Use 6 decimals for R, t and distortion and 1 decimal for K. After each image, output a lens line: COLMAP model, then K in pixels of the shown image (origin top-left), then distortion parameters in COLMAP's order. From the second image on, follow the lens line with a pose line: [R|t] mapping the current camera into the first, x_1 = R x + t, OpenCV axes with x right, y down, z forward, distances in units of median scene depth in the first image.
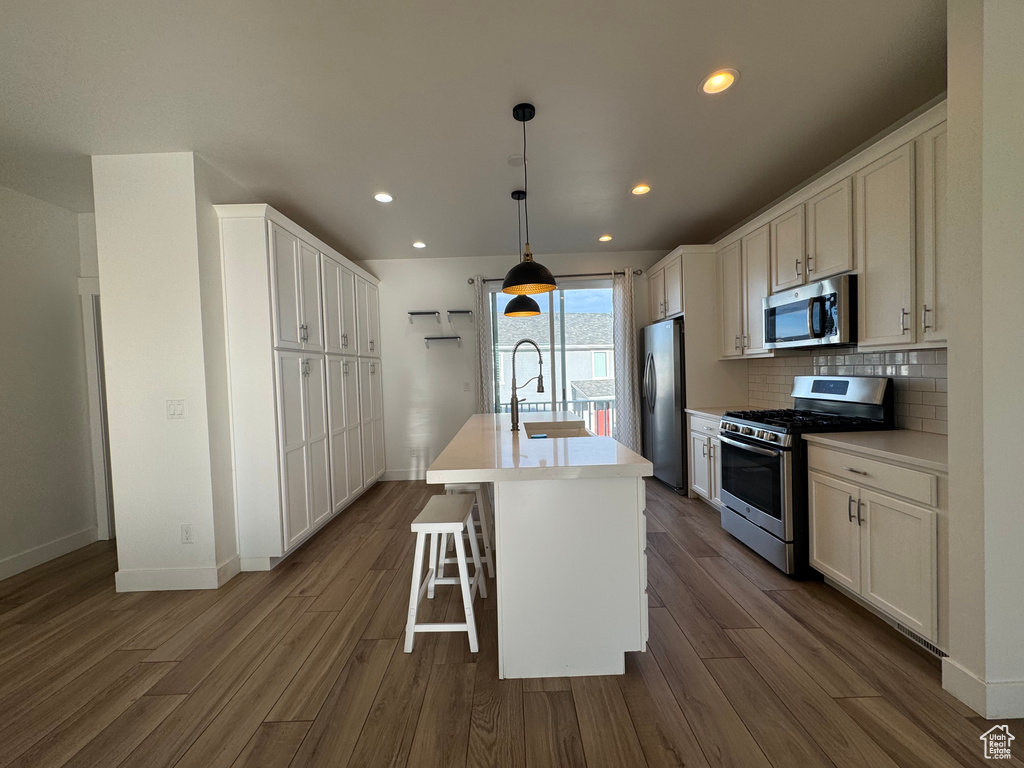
lens RADIAL K [[408.8, 0, 512.0], [0, 408.8, 384.0], [0, 0, 1]] dist [0.000201, 0.000255]
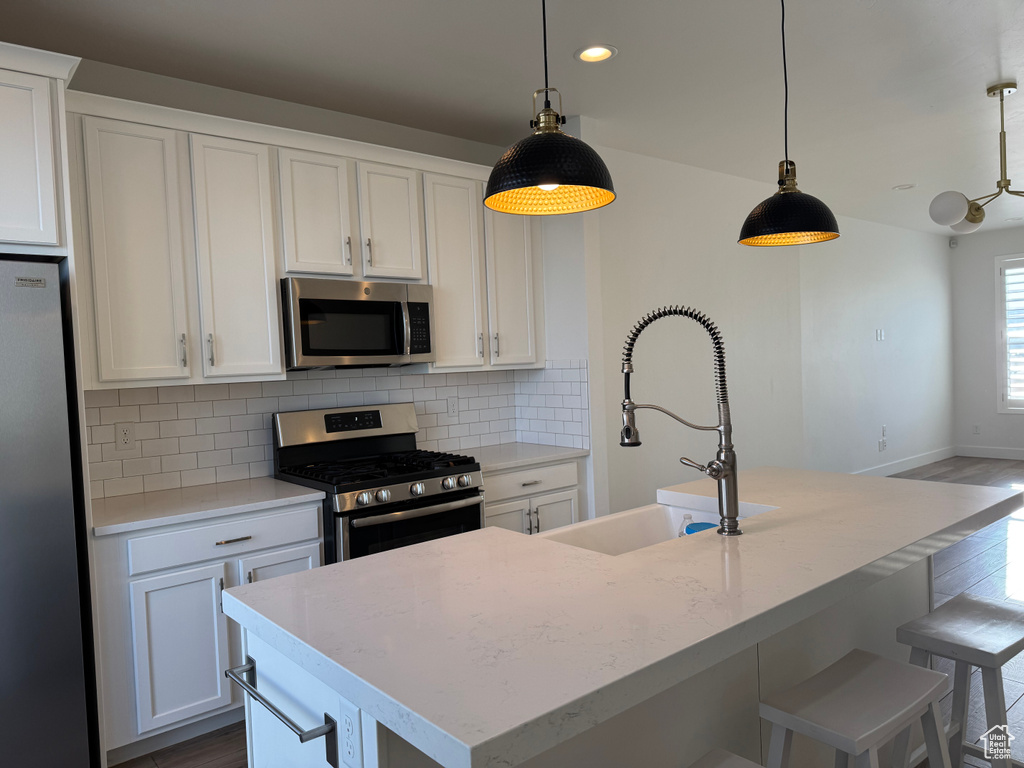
lens RADIAL K [[714.8, 0, 512.0], [0, 714.8, 384.0], [0, 0, 1]] dist [0.088024, -0.113086]
pose [[-0.655864, 0.035004, 0.754067, -0.403789], [0.082308, 0.996285, 0.025342, -0.072071], [-0.750378, 0.078686, -0.656308, 1.708910]]
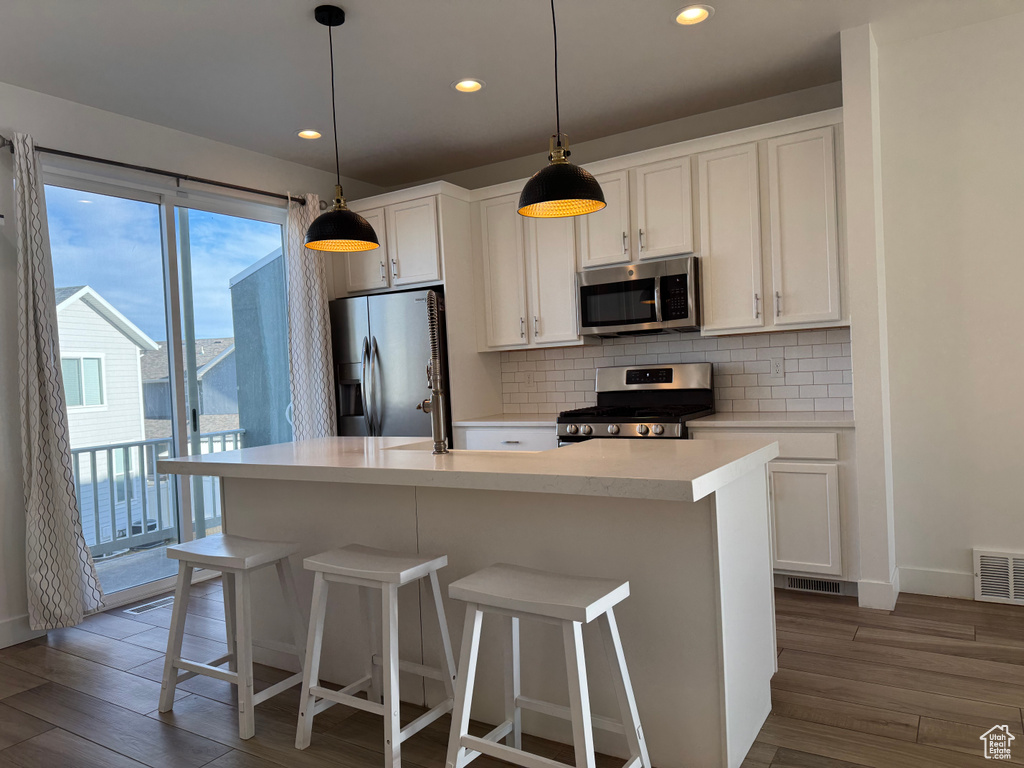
lens RADIAL K [[714.8, 0, 512.0], [0, 714.8, 384.0], [0, 0, 1]] dist [0.088024, -0.113086]
pose [[0.542610, -0.001309, 0.839984, -0.781904], [0.052899, 0.998067, -0.032617, 0.063754], [-0.838318, 0.062133, 0.541630, 0.405324]]
